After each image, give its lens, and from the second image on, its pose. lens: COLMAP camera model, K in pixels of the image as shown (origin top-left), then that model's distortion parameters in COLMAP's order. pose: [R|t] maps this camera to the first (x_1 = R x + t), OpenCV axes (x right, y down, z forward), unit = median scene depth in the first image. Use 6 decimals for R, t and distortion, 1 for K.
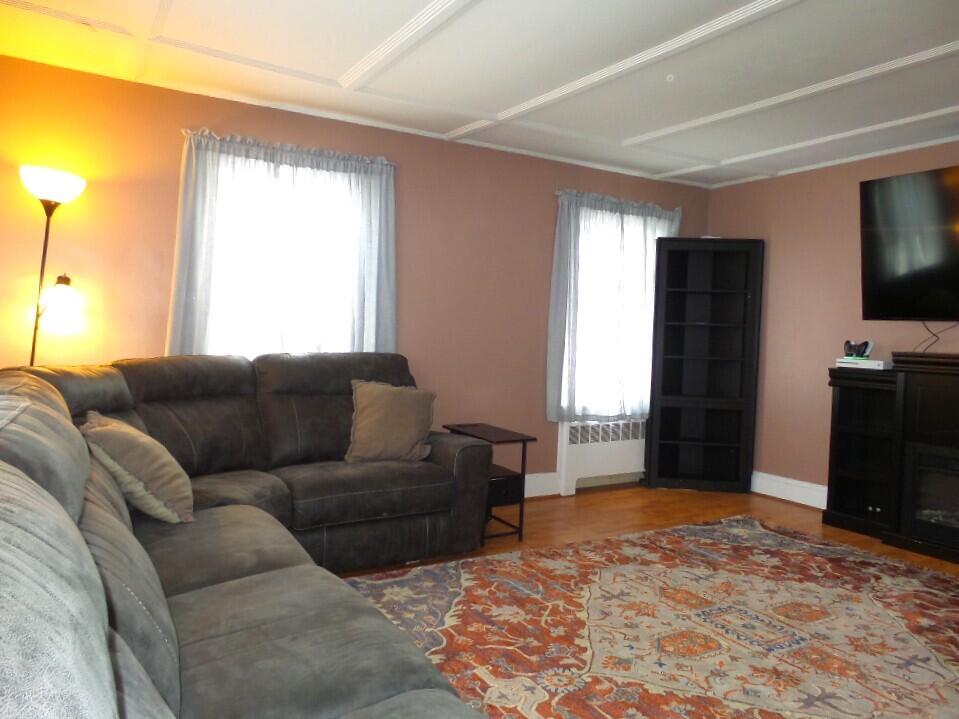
lens RADIAL K [[696.3, 0, 480.3], [0, 696.3, 370.1], [0, 0, 1]] dist [-0.001173, -0.006158]
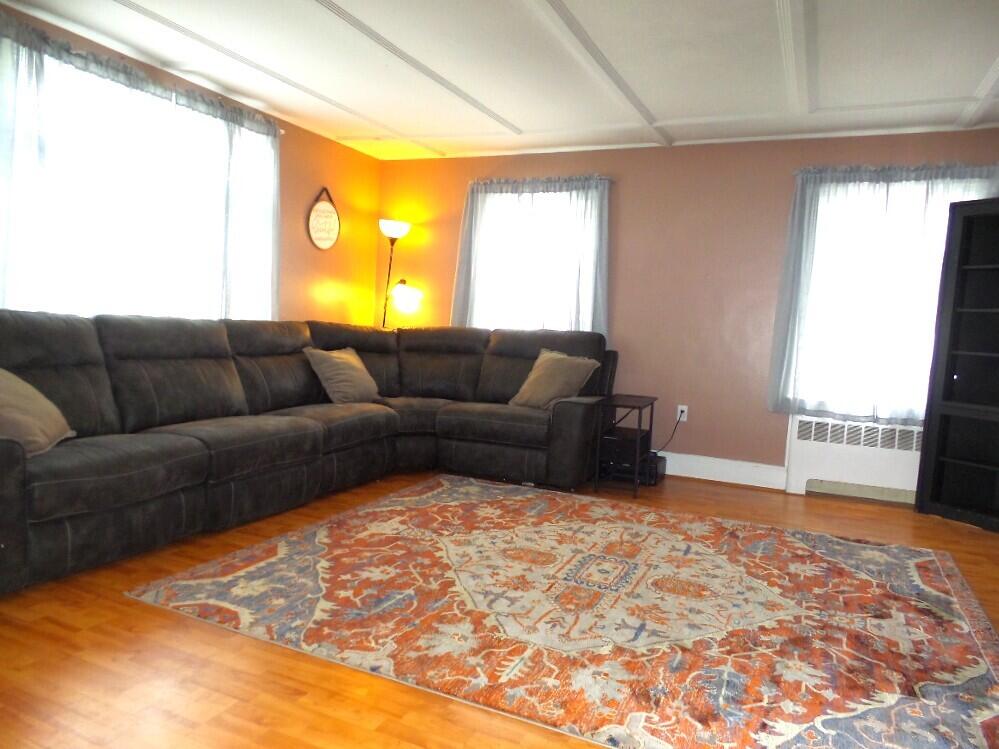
lens RADIAL K [[689.8, 0, 498.5], [0, 689.8, 381.5], [0, 0, 1]] dist [-0.009936, -0.004808]
pose [[0.570389, 0.071790, -0.818231, 0.954575], [-0.077951, 0.996408, 0.033083, 0.044472], [0.817667, 0.044912, 0.573936, 0.202016]]
